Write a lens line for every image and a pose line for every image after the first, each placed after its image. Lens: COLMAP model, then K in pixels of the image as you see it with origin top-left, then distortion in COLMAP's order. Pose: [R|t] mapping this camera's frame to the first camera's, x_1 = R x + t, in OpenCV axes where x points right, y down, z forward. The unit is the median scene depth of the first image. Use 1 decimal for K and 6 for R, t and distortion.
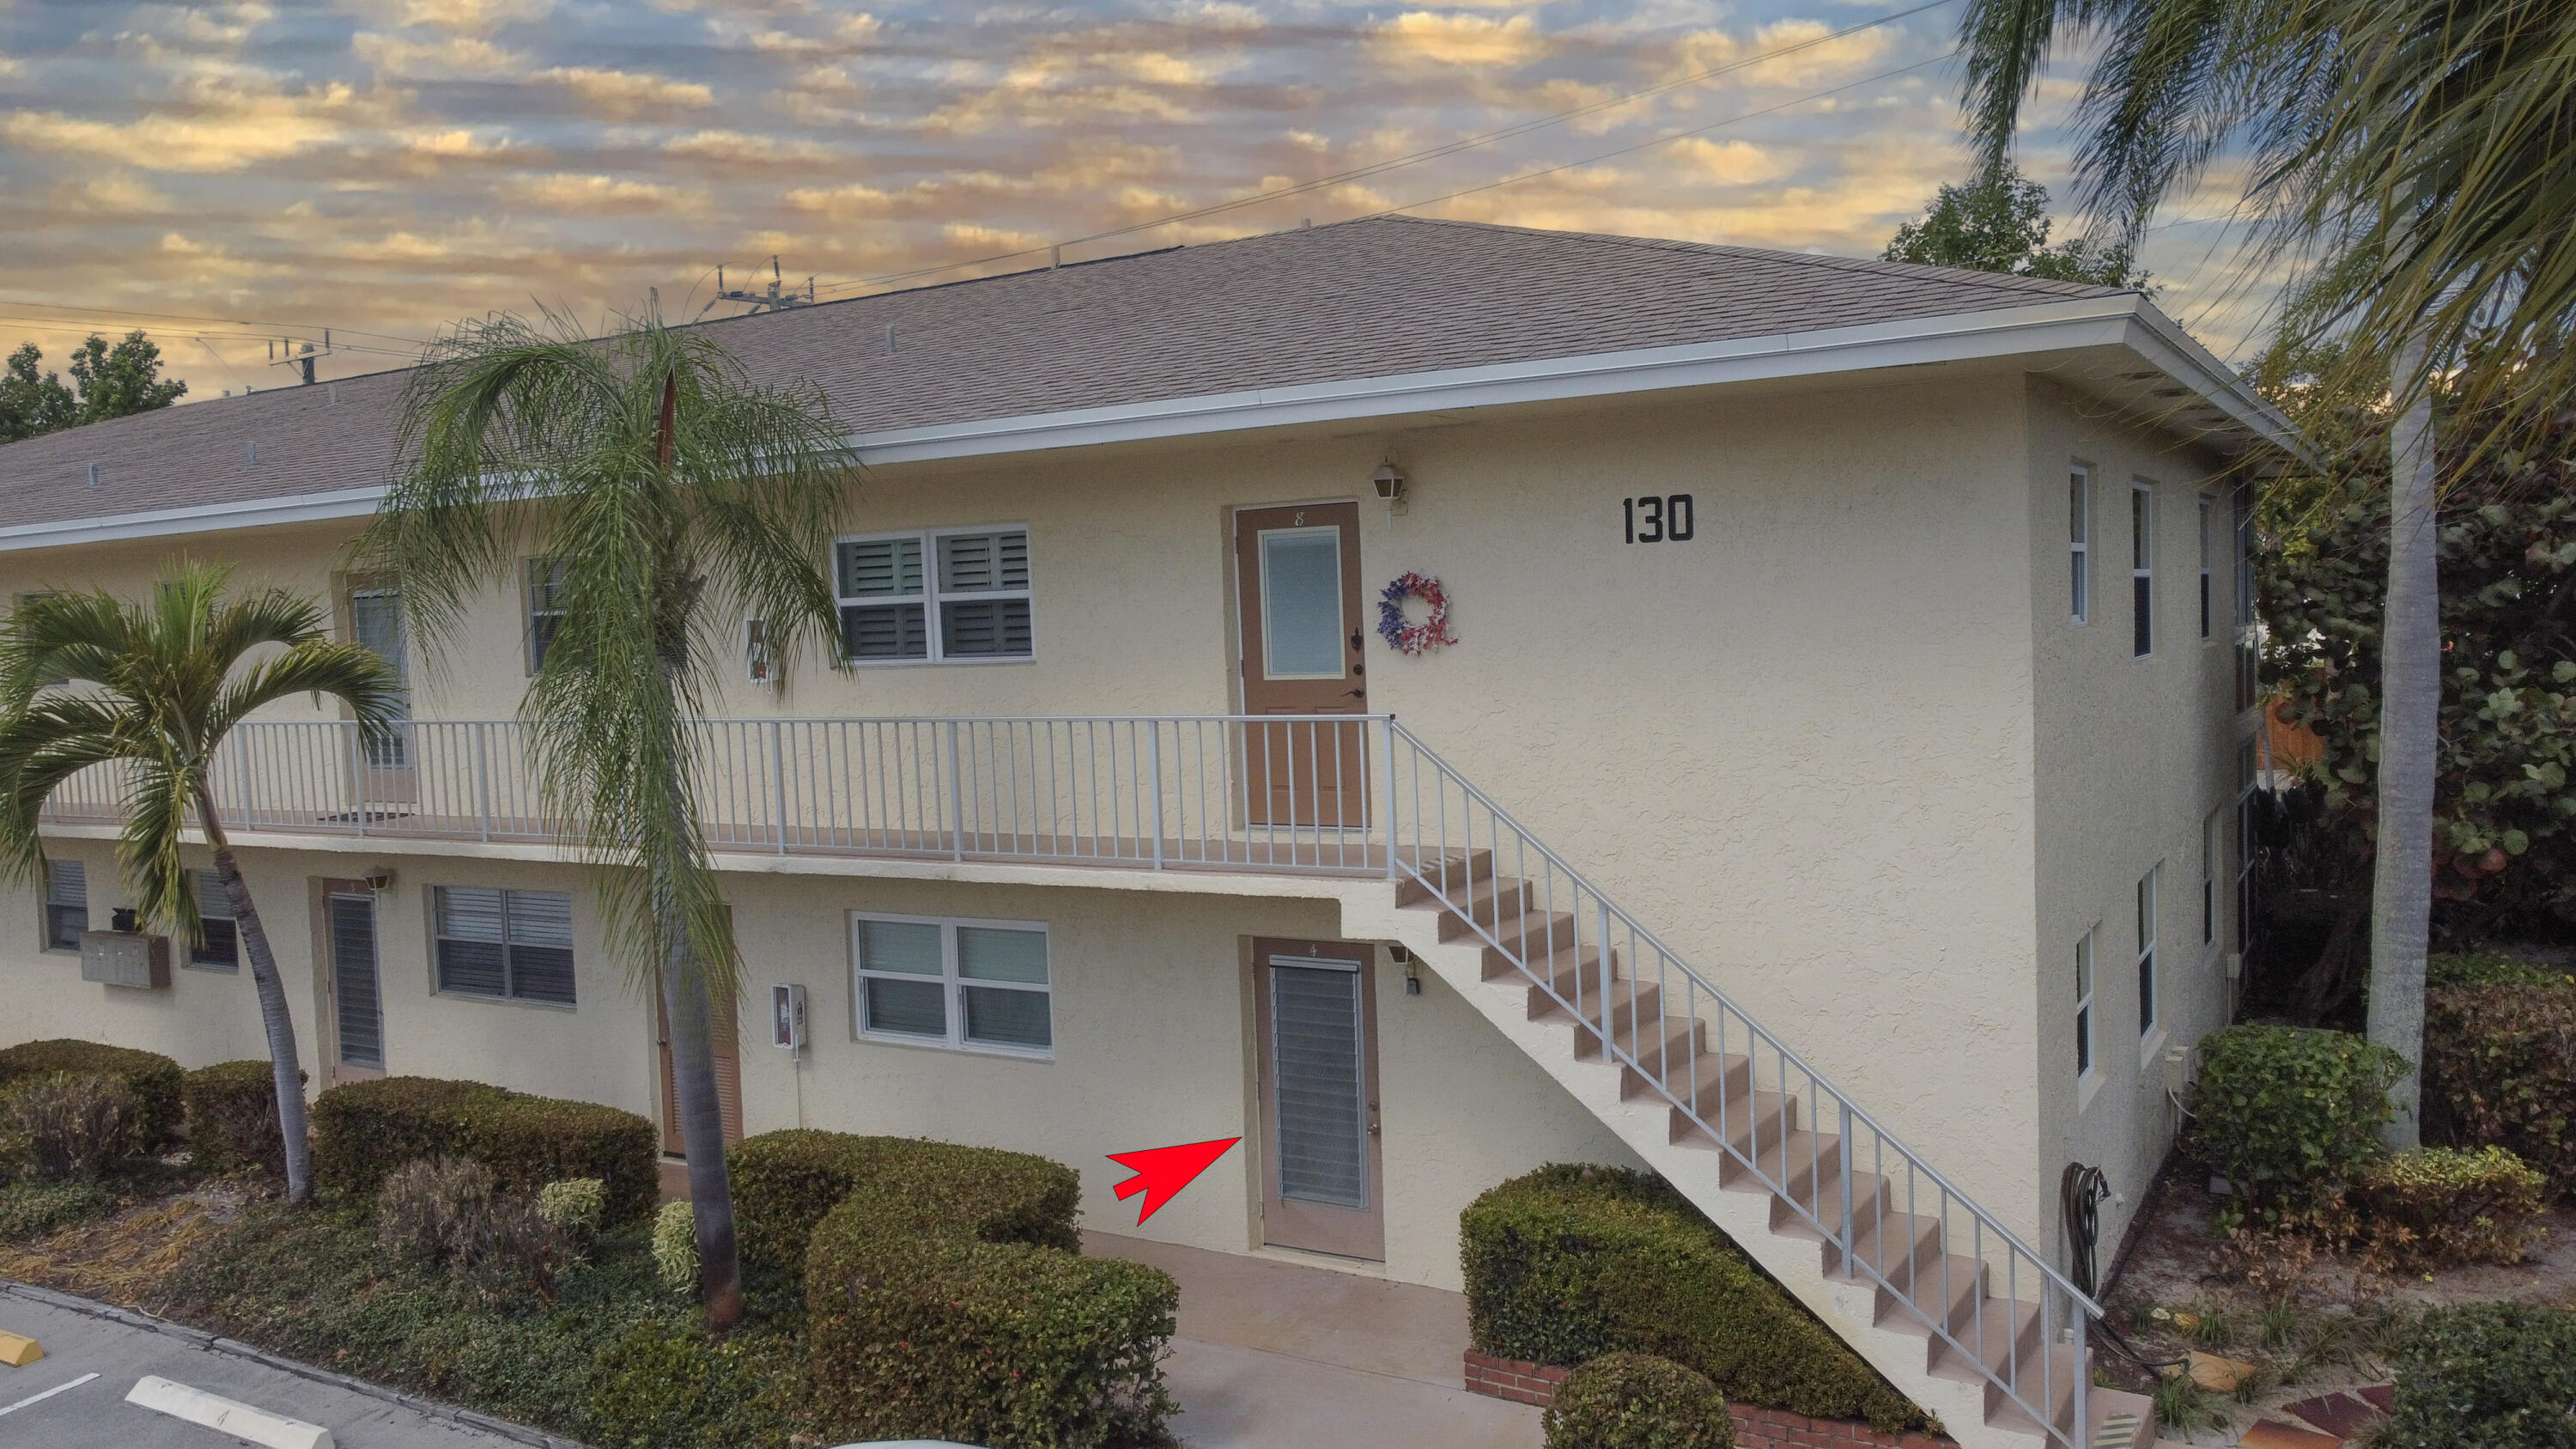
lens RADIAL K [[1954.6, 0, 1288.0], [0, 1954.6, 724.5], [0, 0, 1]] dist [-0.003828, -0.004621]
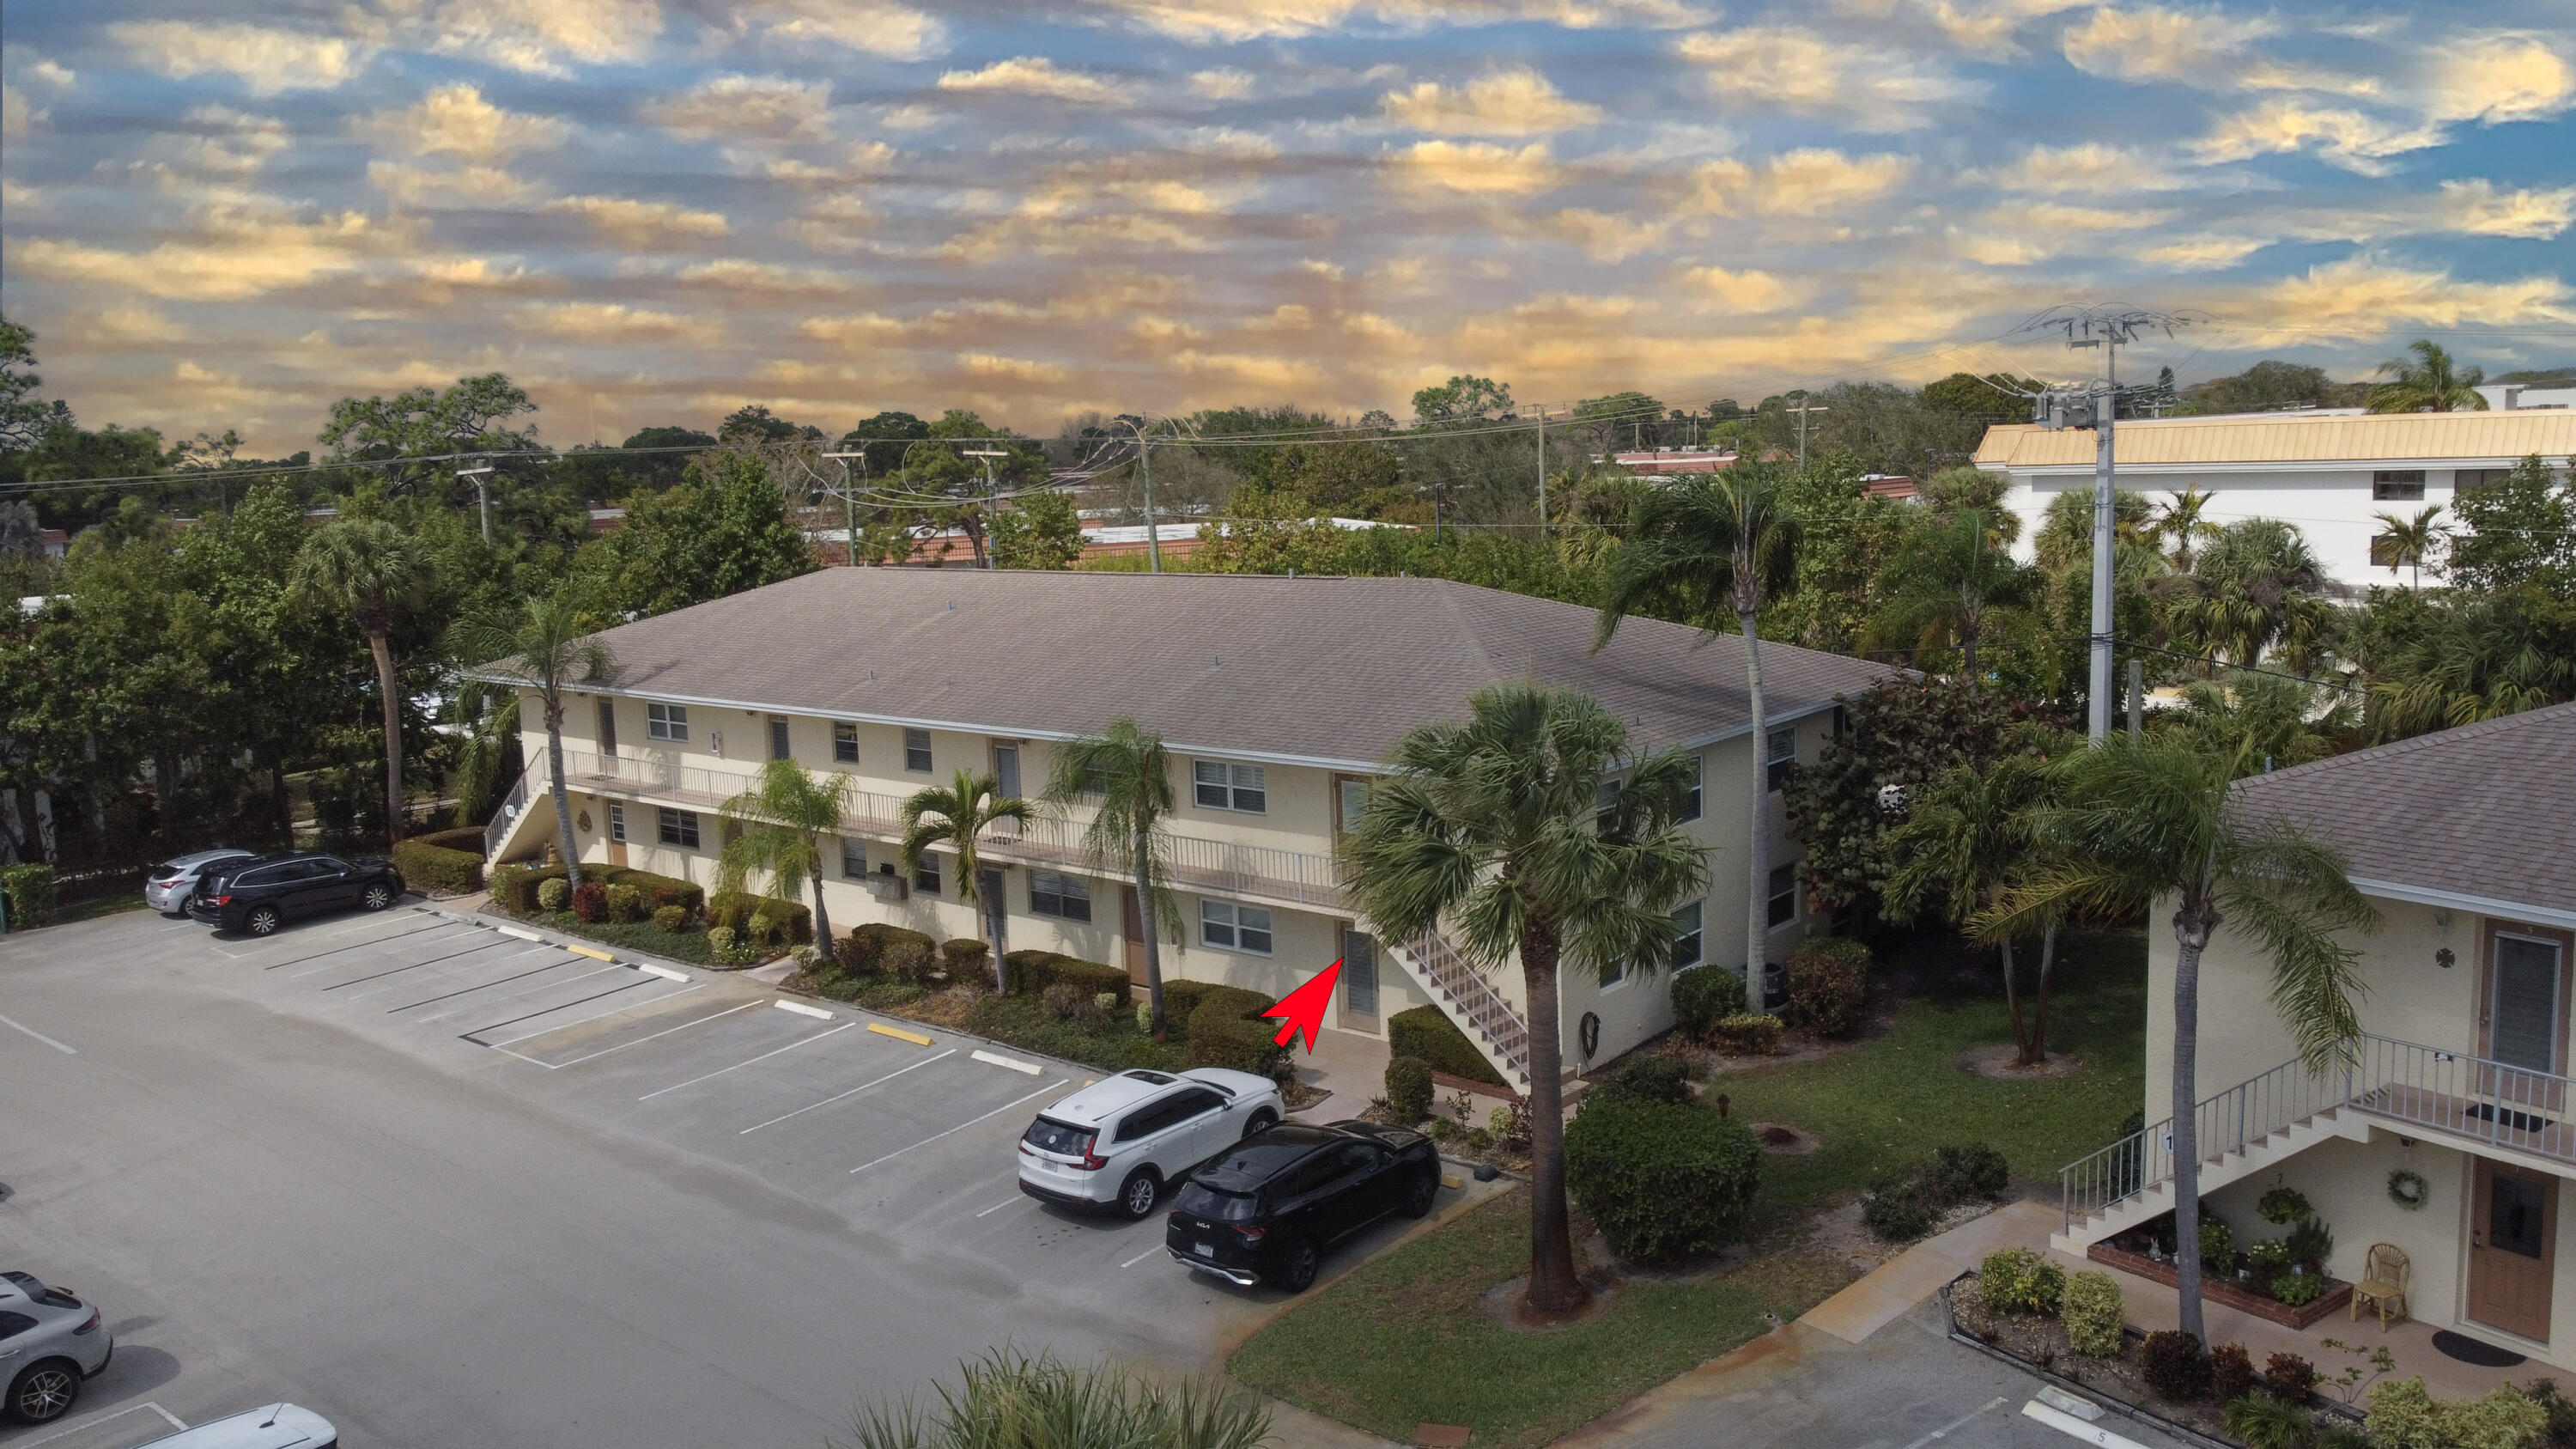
lens RADIAL K [[1954.6, 0, 1288.0], [0, 1954.6, 724.5], [0, 0, 1]] dist [-0.003828, -0.004621]
pose [[0.986775, 0.025849, -0.160025, 0.376669], [-0.011147, 0.995687, 0.092099, -0.462099], [0.161715, -0.089098, 0.982807, -1.885906]]
